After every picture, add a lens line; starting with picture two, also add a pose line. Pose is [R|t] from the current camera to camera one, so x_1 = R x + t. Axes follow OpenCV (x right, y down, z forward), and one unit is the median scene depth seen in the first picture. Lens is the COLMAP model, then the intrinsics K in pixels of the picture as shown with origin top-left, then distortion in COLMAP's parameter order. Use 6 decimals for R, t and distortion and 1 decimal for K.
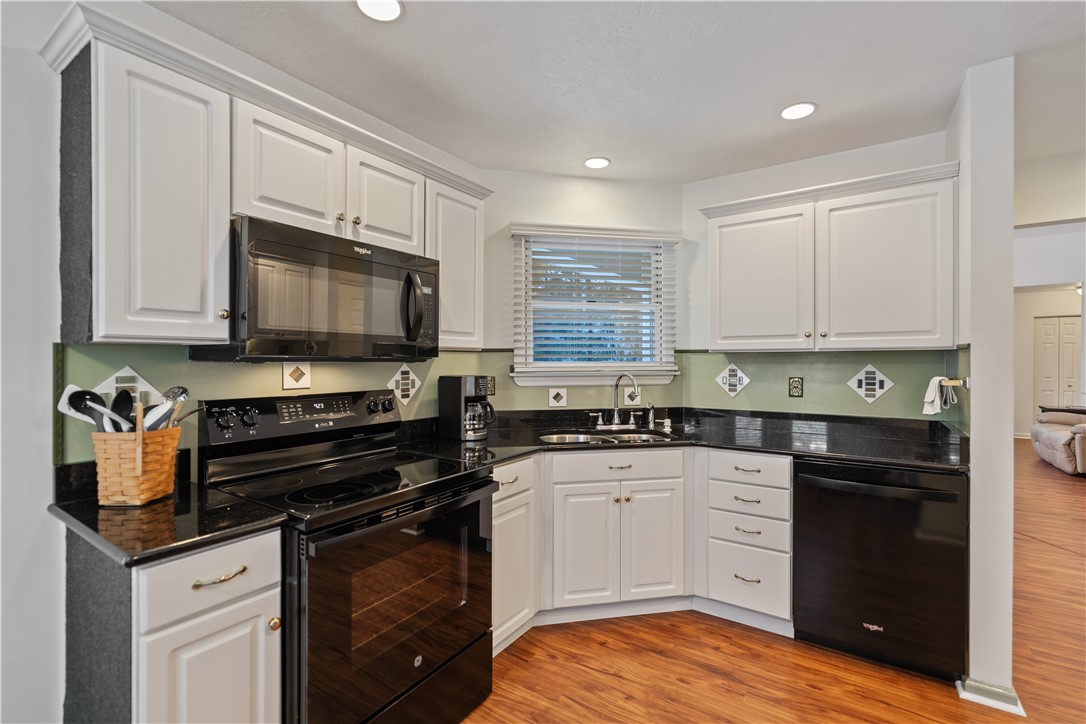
lens RADIAL K [[489.2, 0, 544.2], [0, 489.2, 361.1], [0, 0, 1]] dist [0.003861, -0.001611]
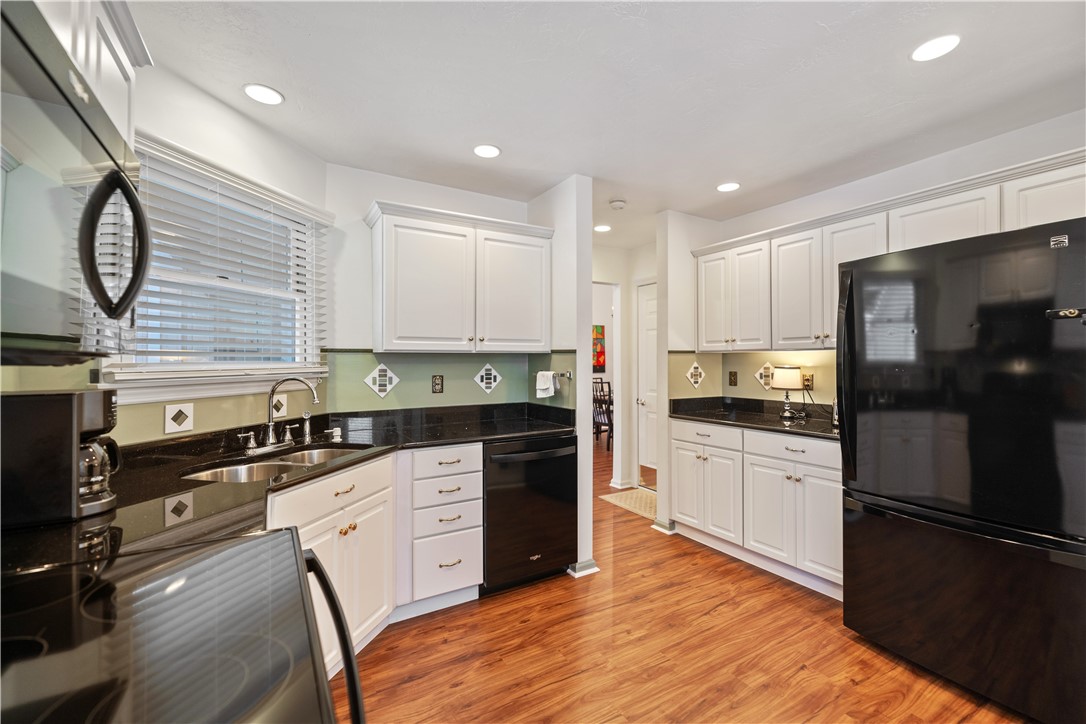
lens RADIAL K [[470.9, 0, 548.9], [0, 470.9, 359.0], [0, 0, 1]] dist [0.003863, -0.000191]
pose [[0.405143, 0.002935, 0.914249, -0.403078], [0.001965, 0.999990, -0.004081, 0.000152], [-0.914251, 0.003450, 0.405133, 0.347326]]
